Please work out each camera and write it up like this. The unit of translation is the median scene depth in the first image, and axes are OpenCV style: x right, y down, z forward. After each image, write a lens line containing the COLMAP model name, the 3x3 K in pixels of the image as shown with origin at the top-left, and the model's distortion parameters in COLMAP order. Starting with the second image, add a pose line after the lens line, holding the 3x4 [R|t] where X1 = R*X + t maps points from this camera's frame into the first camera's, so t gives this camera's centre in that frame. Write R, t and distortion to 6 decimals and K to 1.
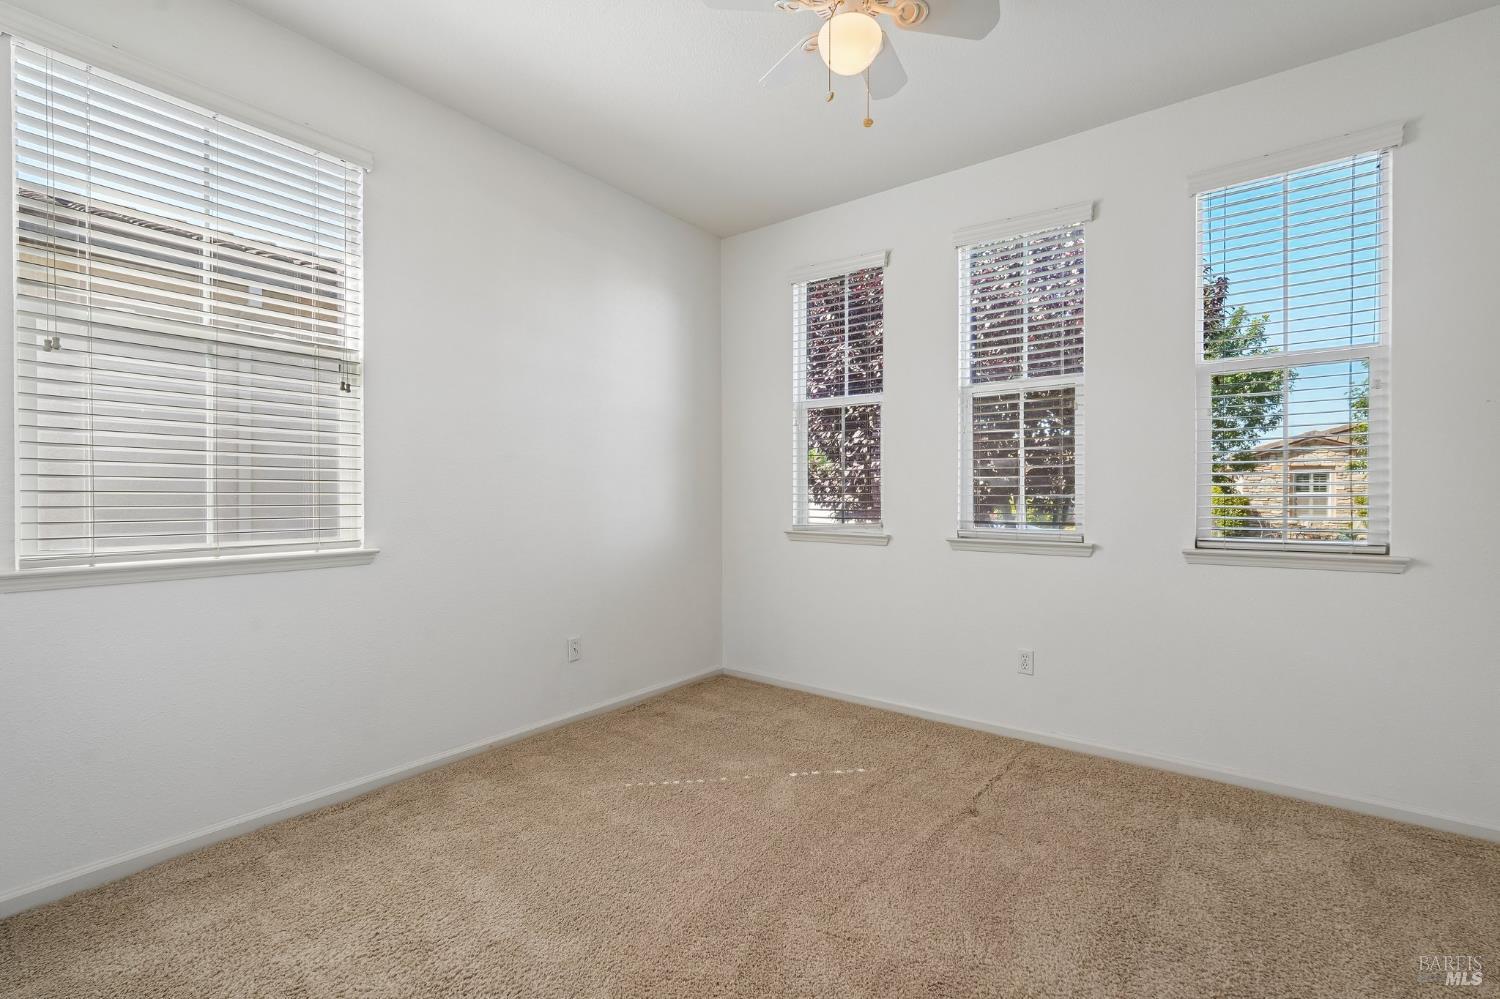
lens RADIAL K [[657.2, 0, 750.0], [0, 657.2, 499.5], [0, 0, 1]] dist [-0.014196, 0.006975]
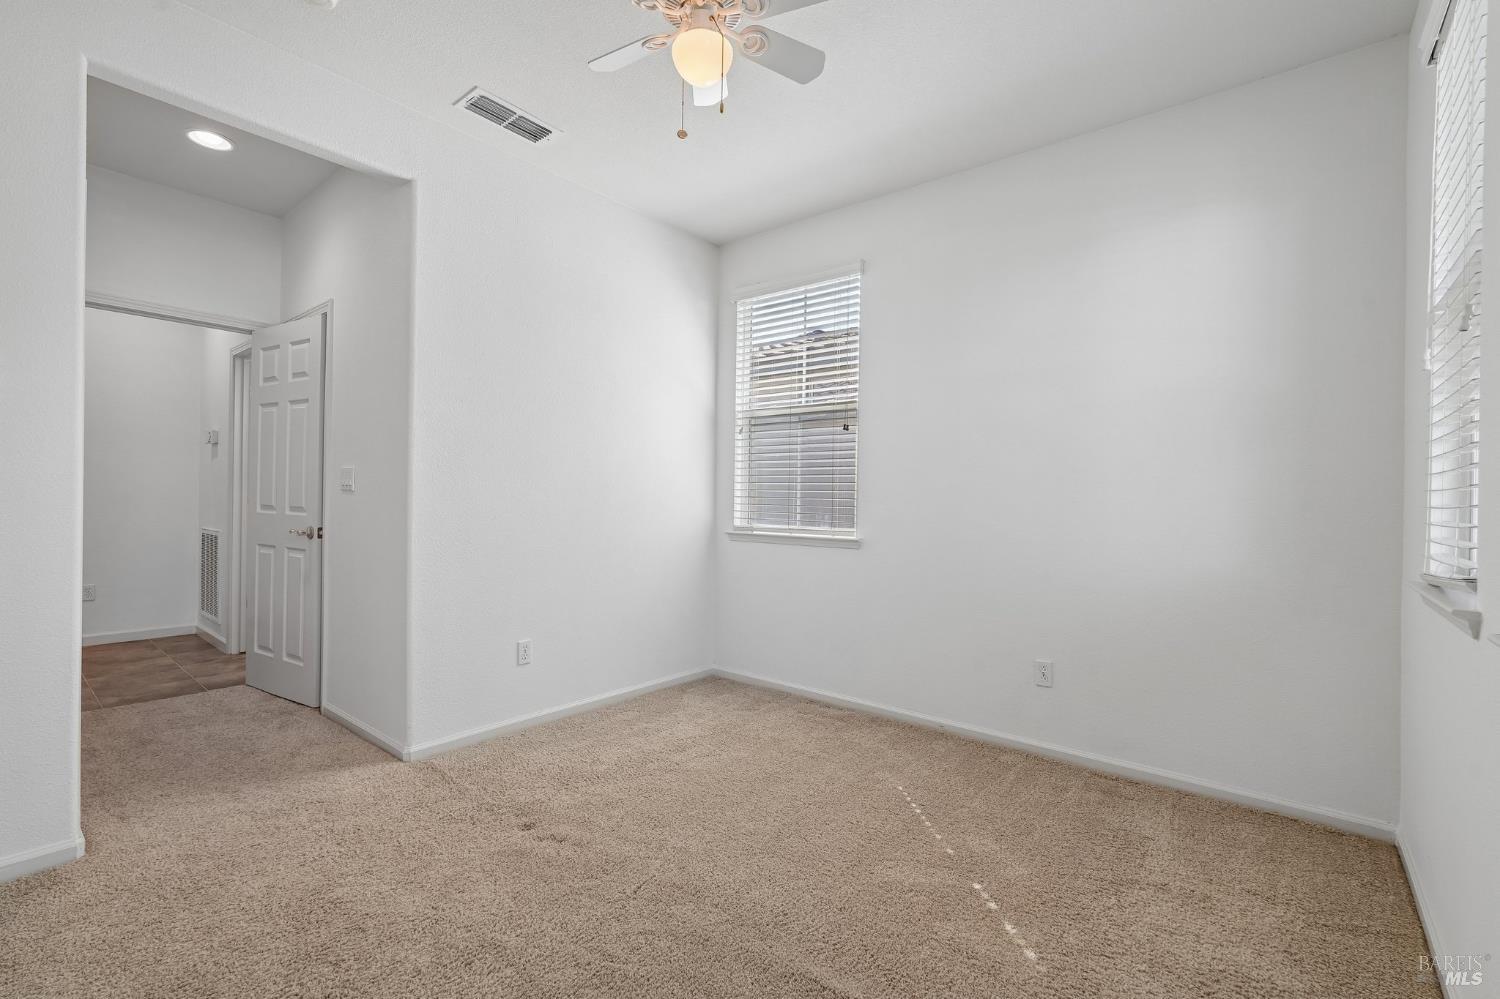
lens RADIAL K [[657.2, 0, 750.0], [0, 657.2, 499.5], [0, 0, 1]] dist [-0.014196, 0.006975]
pose [[-0.036958, -0.000554, -0.999317, 0.863690], [-0.020883, 0.999782, 0.000218, -0.004336], [0.999099, 0.020877, -0.036961, 0.828225]]
